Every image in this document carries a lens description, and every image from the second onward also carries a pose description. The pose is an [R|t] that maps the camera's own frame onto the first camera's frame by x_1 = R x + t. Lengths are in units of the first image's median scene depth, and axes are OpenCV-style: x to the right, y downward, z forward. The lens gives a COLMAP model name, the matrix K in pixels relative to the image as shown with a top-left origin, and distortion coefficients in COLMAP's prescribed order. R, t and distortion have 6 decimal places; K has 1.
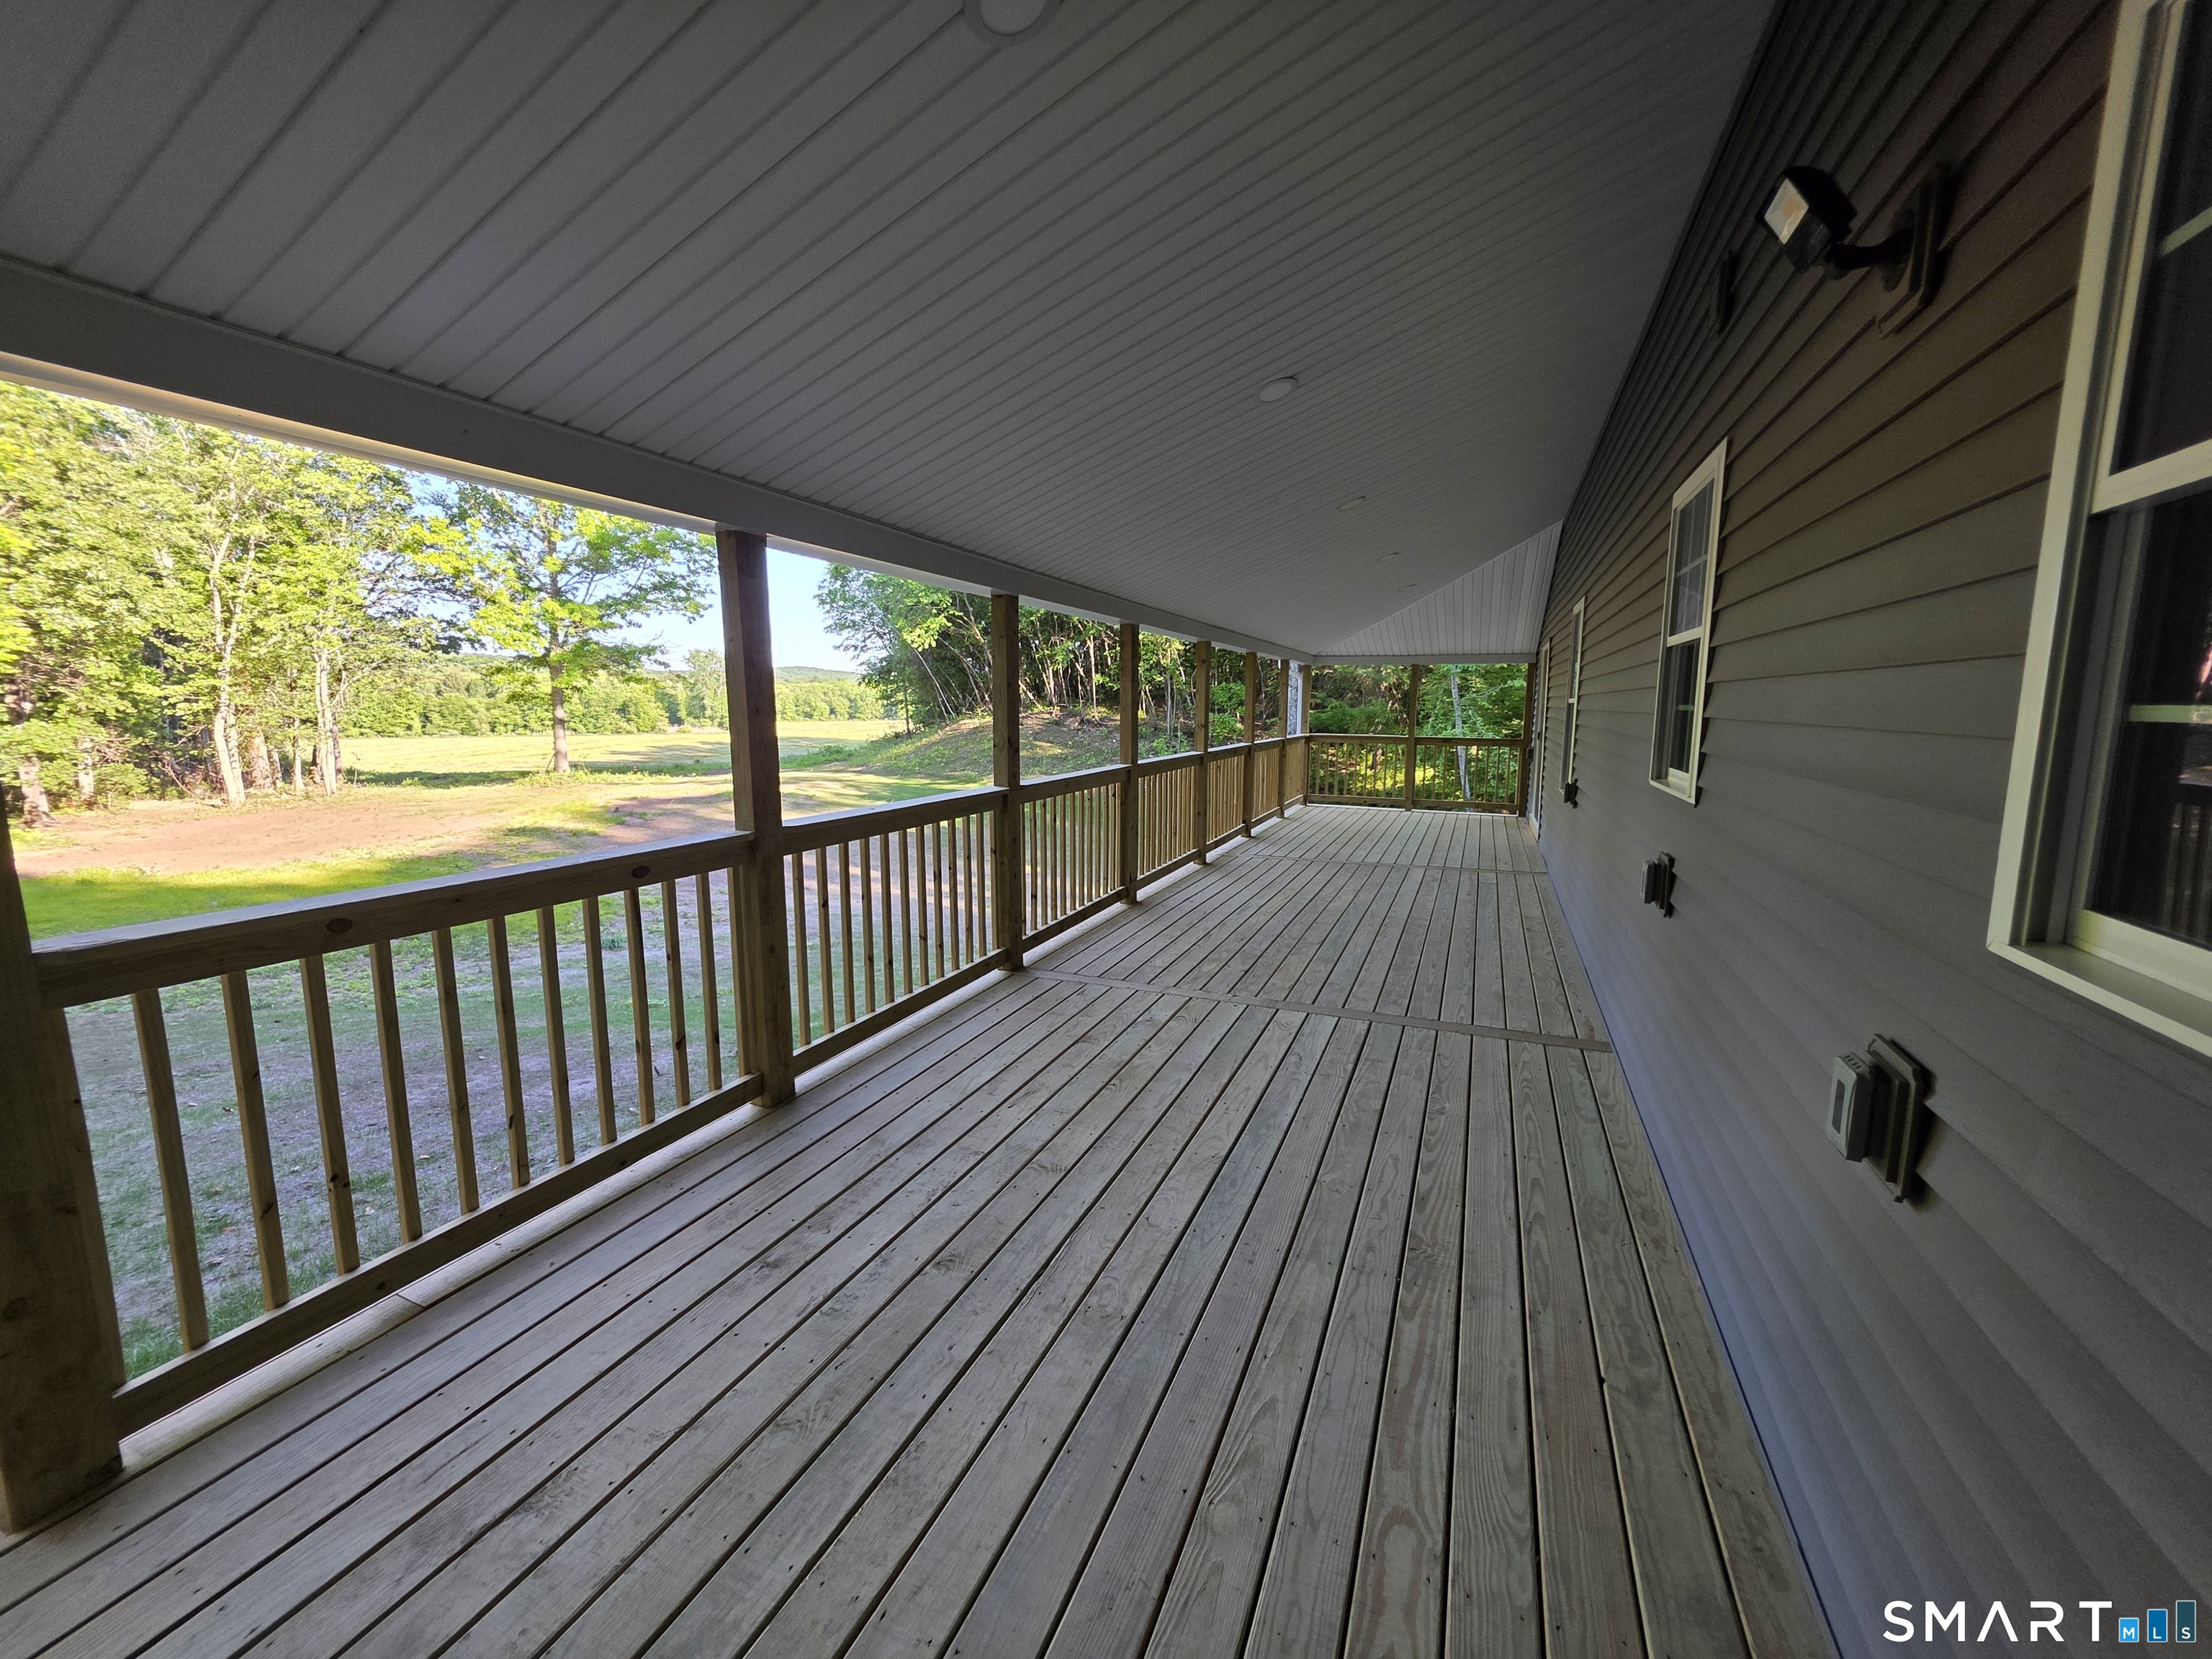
lens RADIAL K [[886.3, 0, 1092.9], [0, 886.3, 831.4], [0, 0, 1]] dist [0.000586, 0.000999]
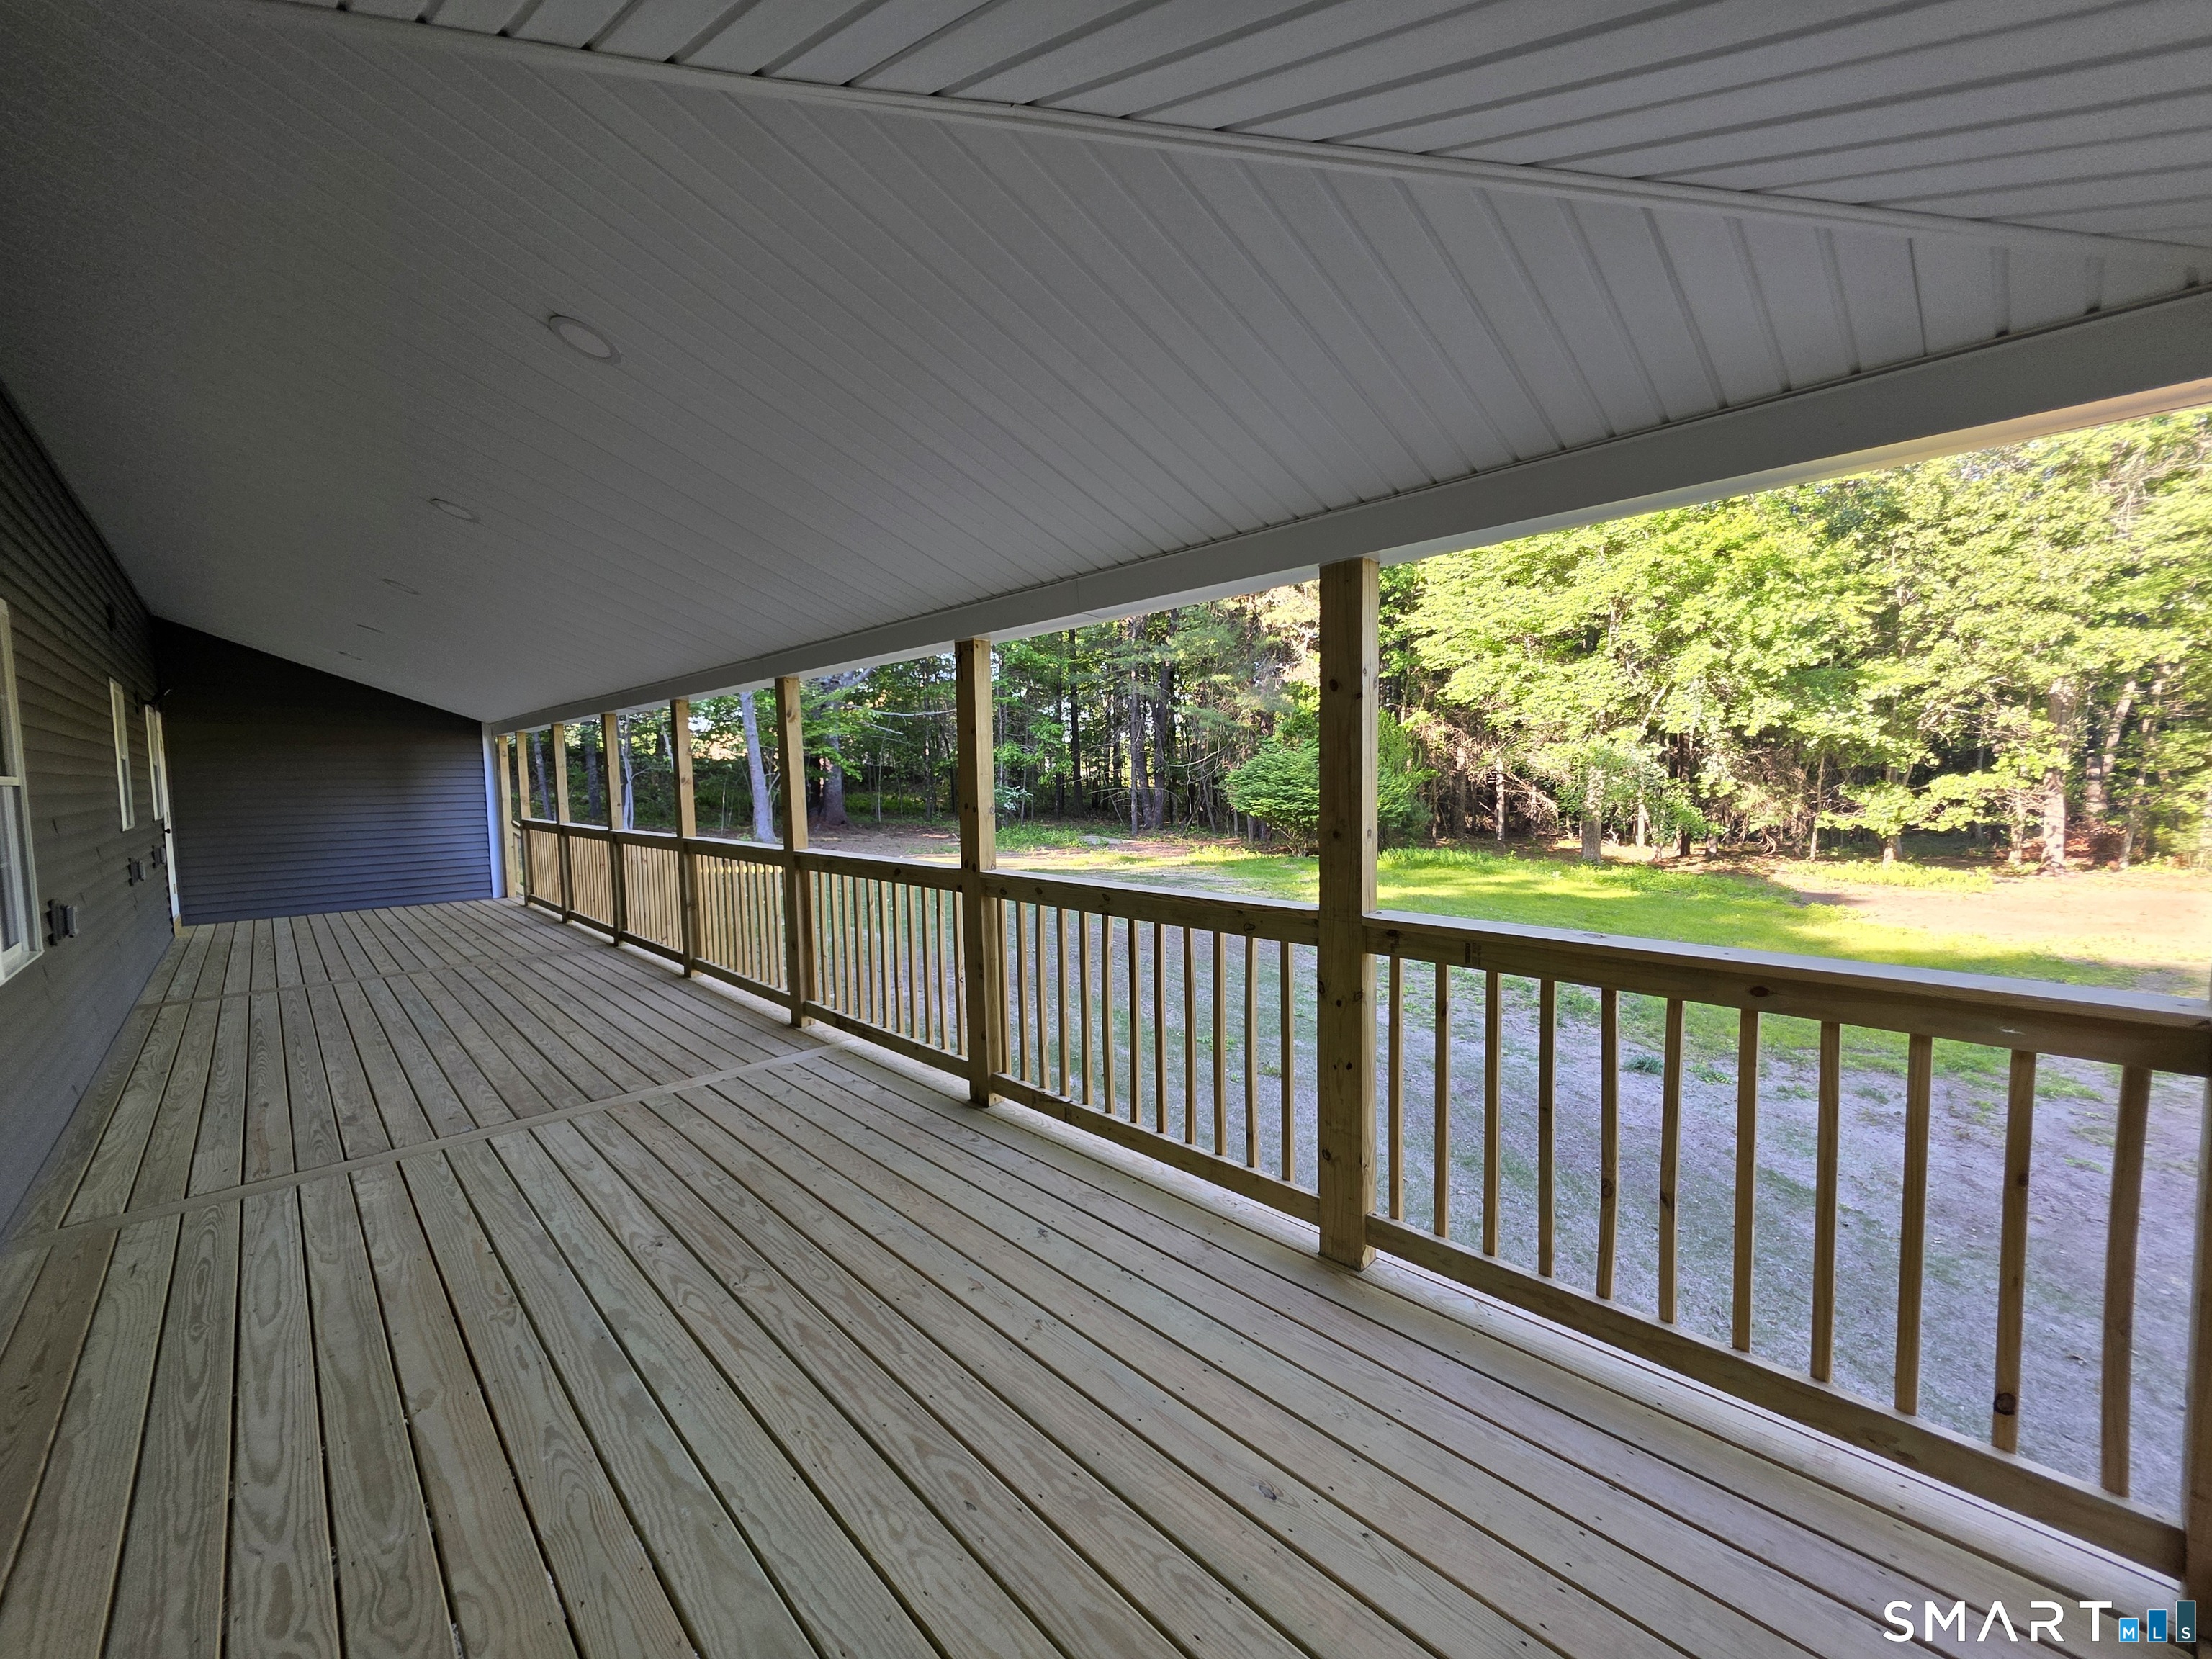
lens RADIAL K [[886.3, 0, 1089.6], [0, 886.3, 824.5], [0, 0, 1]] dist [0.000586, 0.000999]
pose [[-0.389542, 0.058410, -0.919155, 0.432074], [-0.112537, 0.987490, 0.110446, -0.135580], [0.914107, 0.146462, -0.378096, 1.003985]]
